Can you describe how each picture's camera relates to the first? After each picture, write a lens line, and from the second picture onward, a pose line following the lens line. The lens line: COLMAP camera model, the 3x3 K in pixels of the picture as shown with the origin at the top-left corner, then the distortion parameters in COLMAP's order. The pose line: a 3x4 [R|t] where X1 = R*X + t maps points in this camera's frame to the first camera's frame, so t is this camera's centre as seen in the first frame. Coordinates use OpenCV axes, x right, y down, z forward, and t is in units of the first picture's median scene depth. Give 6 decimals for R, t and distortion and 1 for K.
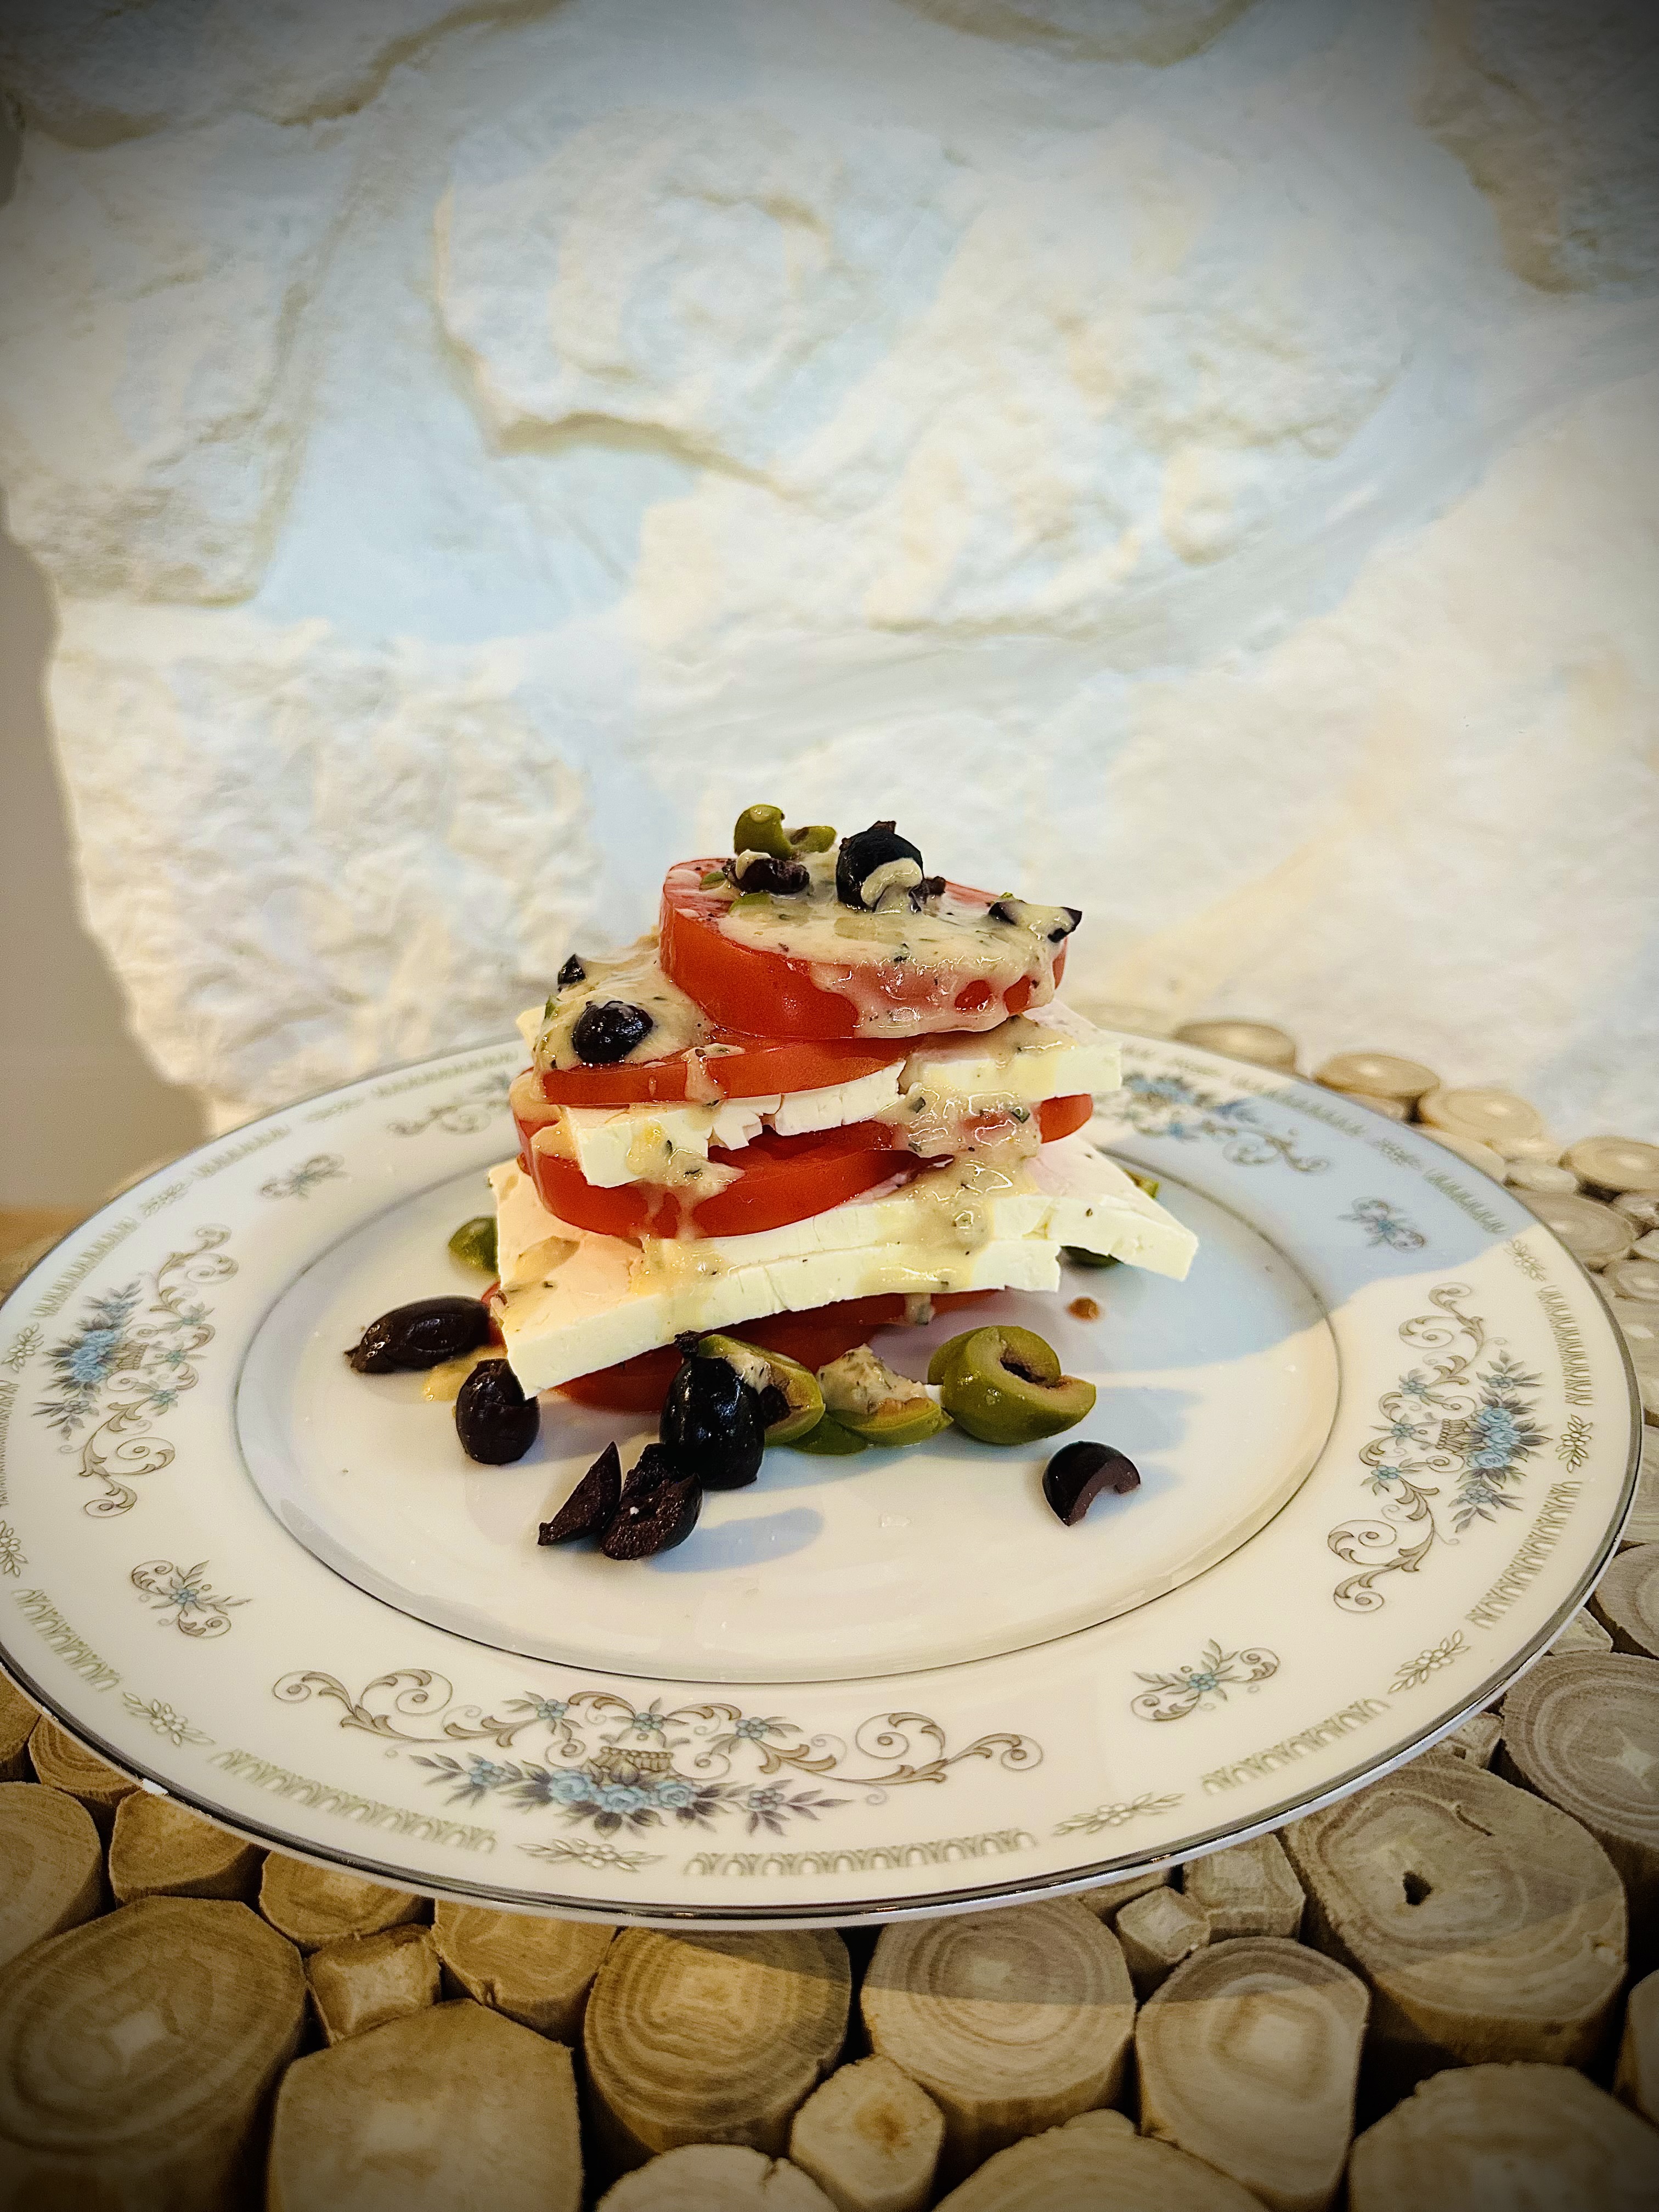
lens RADIAL K [[1625.4, 0, 836.2], [0, 1625.4, 1117.6], [0, 0, 1]] dist [-0.036250, -0.001018]
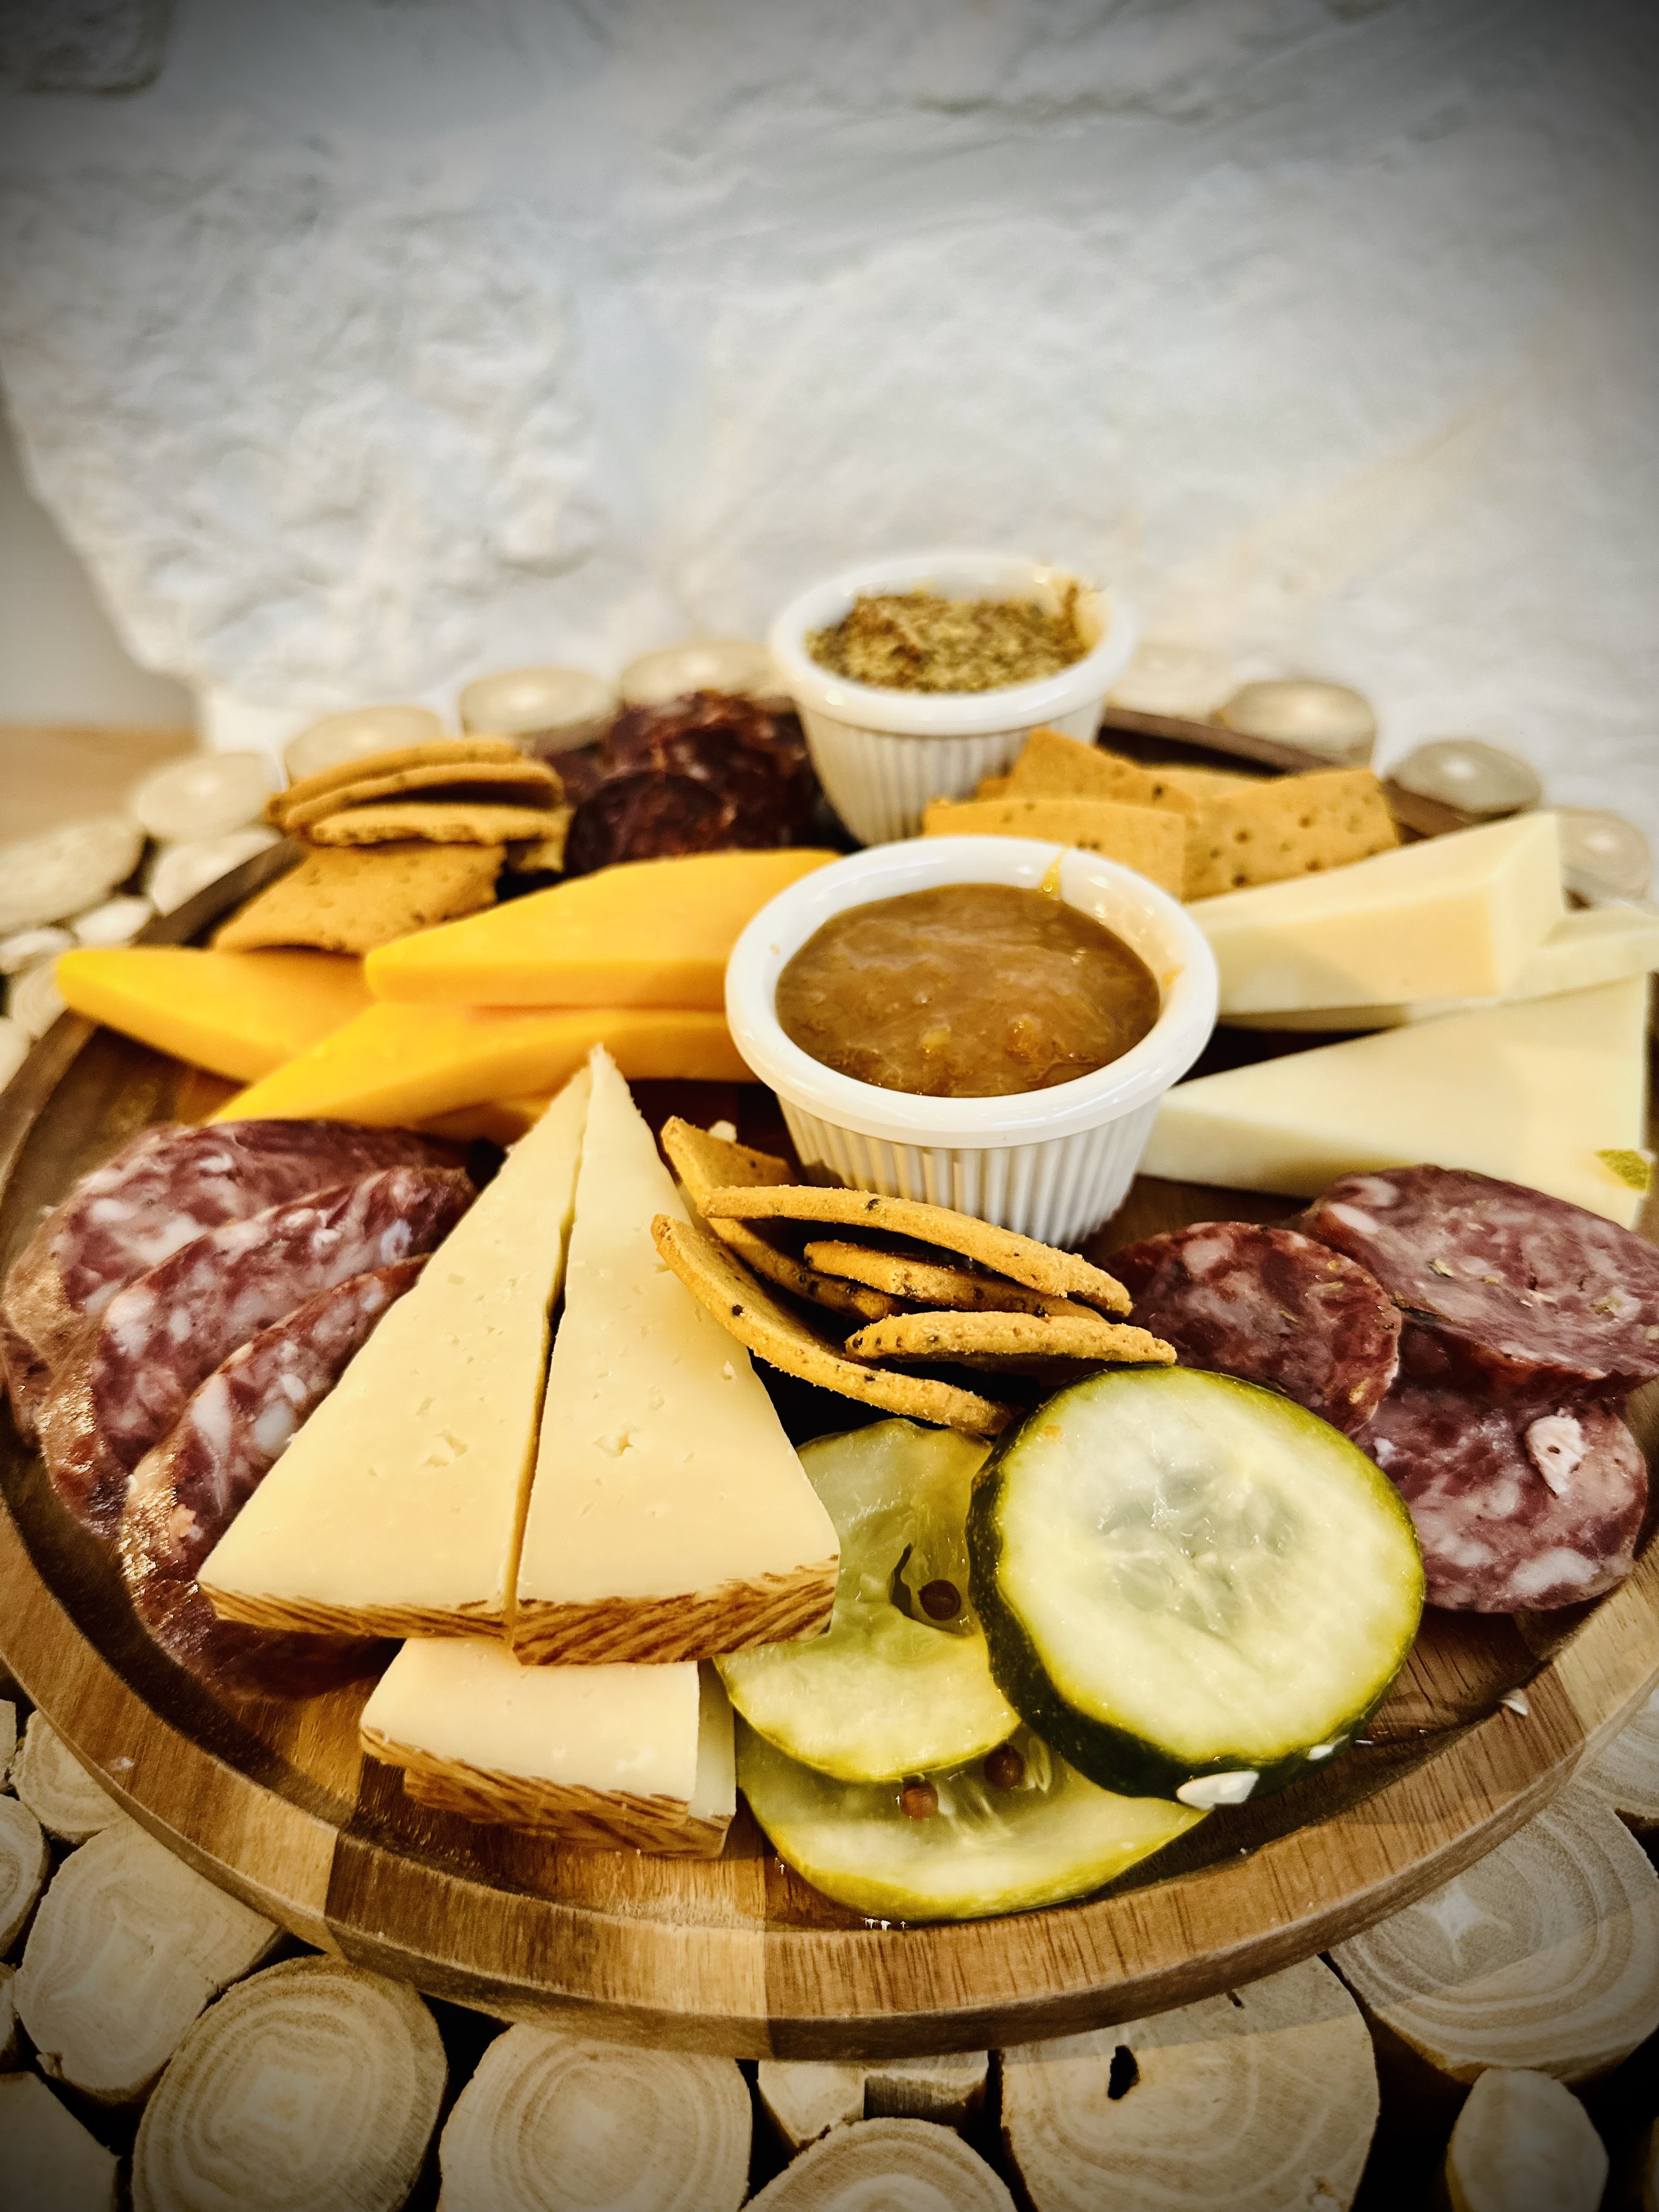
lens RADIAL K [[1661.2, 0, 829.5], [0, 1661.2, 1106.0], [0, 0, 1]] dist [-0.072448, 0.030877]
pose [[0.992459, 0.056074, -0.108998, 0.280574], [-0.020278, 0.952084, 0.305163, -0.252976], [0.120886, -0.300651, 0.946042, 0.347692]]
